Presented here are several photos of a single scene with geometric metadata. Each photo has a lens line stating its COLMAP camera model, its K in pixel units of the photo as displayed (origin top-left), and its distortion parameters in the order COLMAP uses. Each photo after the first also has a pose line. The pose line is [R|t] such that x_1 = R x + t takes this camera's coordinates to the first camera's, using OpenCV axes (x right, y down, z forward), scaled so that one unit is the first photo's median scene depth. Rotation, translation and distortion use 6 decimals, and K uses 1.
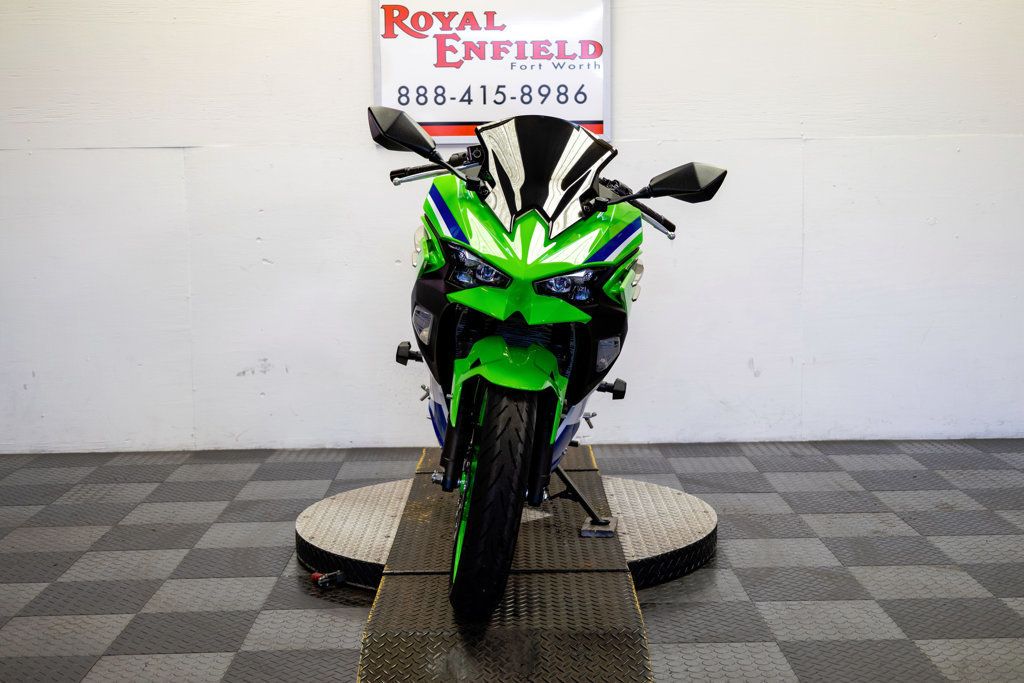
lens RADIAL K [[1394.5, 0, 512.0], [0, 1394.5, 341.5], [0, 0, 1]] dist [0.006728, 0.103749]
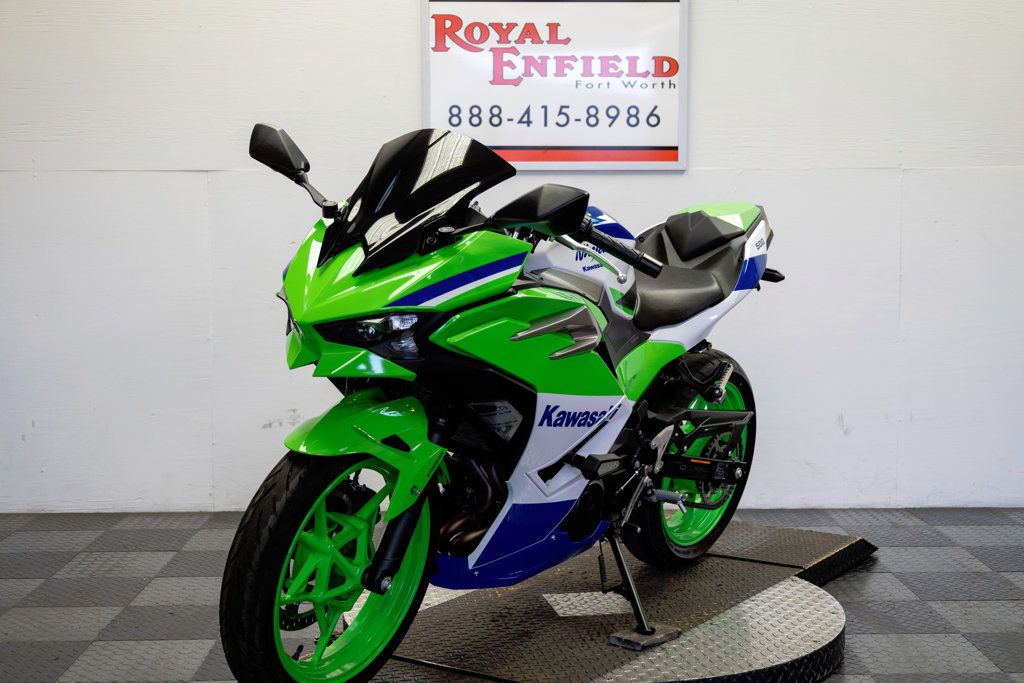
lens RADIAL K [[1383.6, 0, 512.0], [0, 1383.6, 341.5], [0, 0, 1]] dist [0.022841, -0.017569]
pose [[0.999935, 0.010677, 0.004030, -0.043391], [-0.010554, 0.999518, -0.029210, -0.006492], [-0.004340, 0.029166, 0.999565, 0.119173]]
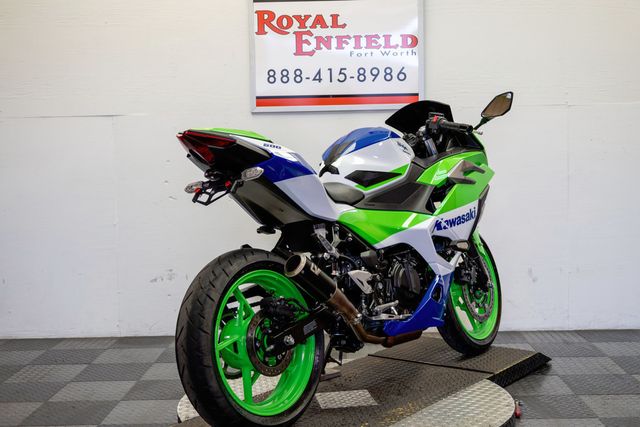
lens RADIAL K [[864.8, 0, 320.0], [0, 864.8, 213.5], [0, 0, 1]] dist [0.022841, -0.017569]
pose [[0.999175, -0.004573, -0.040358, 0.003199], [0.003029, 0.999265, -0.038226, -0.009677], [0.040503, 0.038072, 0.998454, 0.161616]]
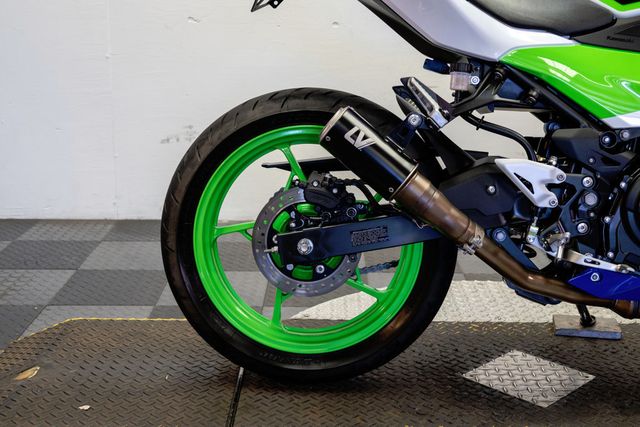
lens RADIAL K [[864.8, 0, 320.0], [0, 864.8, 213.5], [0, 0, 1]] dist [0.022841, -0.017569]
pose [[0.999569, 0.026673, -0.012243, -0.082856], [-0.024539, 0.988401, 0.149871, -0.019129], [0.016099, -0.149506, 0.988630, 0.425083]]
